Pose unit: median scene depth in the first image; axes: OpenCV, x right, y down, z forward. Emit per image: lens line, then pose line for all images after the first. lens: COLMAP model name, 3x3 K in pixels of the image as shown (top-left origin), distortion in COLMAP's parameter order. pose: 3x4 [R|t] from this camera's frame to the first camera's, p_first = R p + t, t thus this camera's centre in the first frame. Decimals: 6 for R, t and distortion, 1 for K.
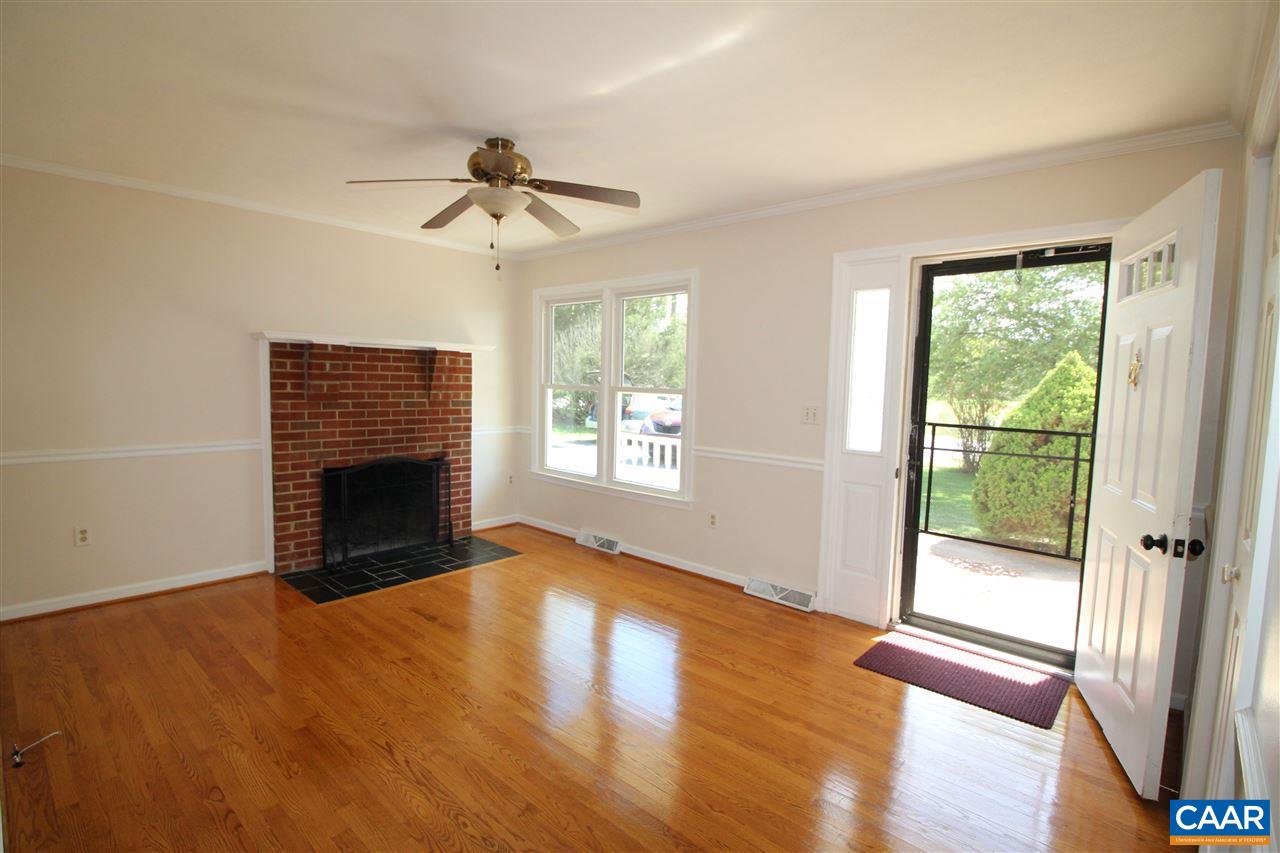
lens RADIAL K [[593.9, 0, 635.5], [0, 593.9, 436.4], [0, 0, 1]] dist [-0.034481, -0.000631]
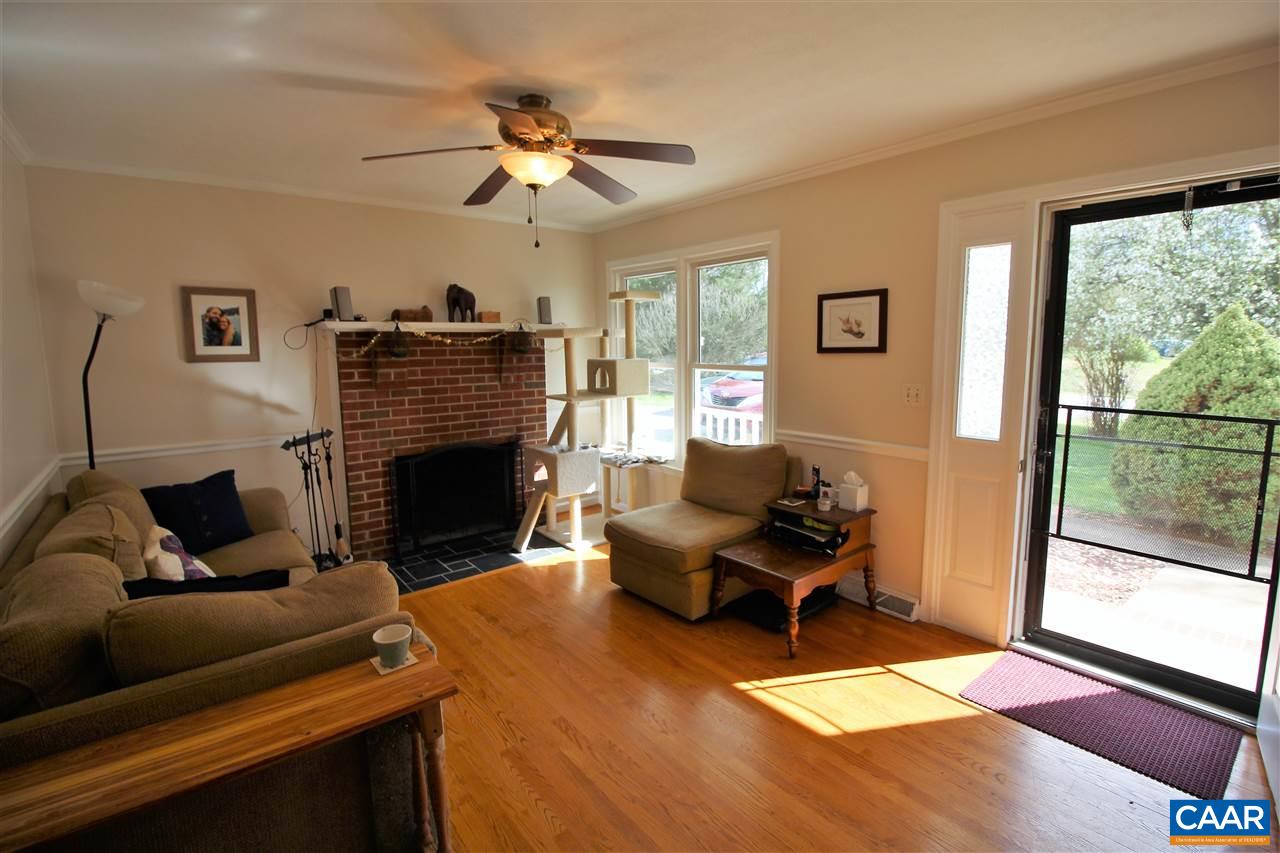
lens RADIAL K [[593.9, 0, 648.2], [0, 593.9, 422.6], [0, 0, 1]] dist [-0.034481, -0.000631]
pose [[0.989332, -0.014211, -0.144984, 0.034289], [0.019184, 0.999273, 0.032961, -0.028057], [0.144410, -0.035391, 0.988885, 0.086917]]
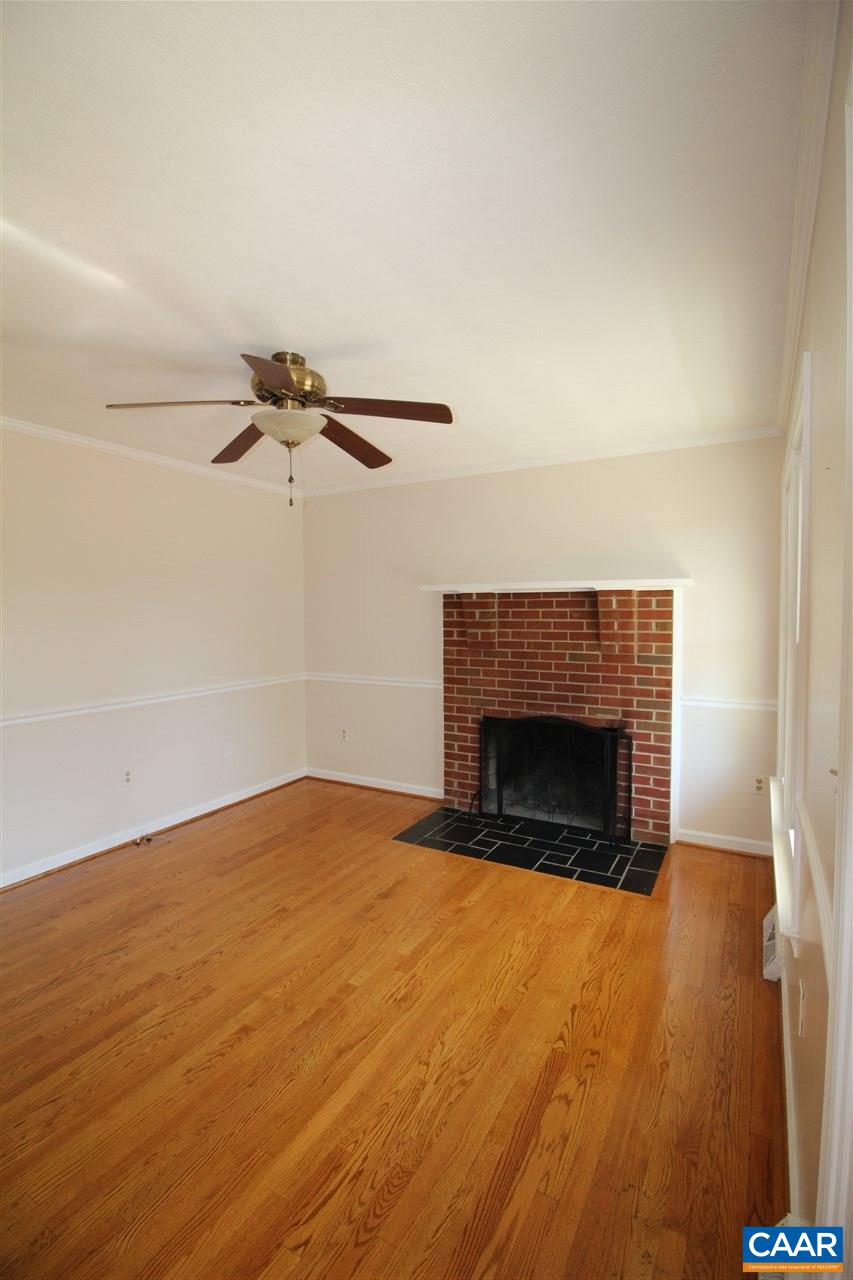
lens RADIAL K [[593.9, 0, 424.9], [0, 593.9, 641.7], [0, 0, 1]] dist [-0.034481, -0.000631]
pose [[0.202071, 0.026849, -0.979003, 0.446357], [-0.084117, 0.996406, 0.009964, -0.075300], [0.975752, 0.080338, 0.203603, 0.706066]]
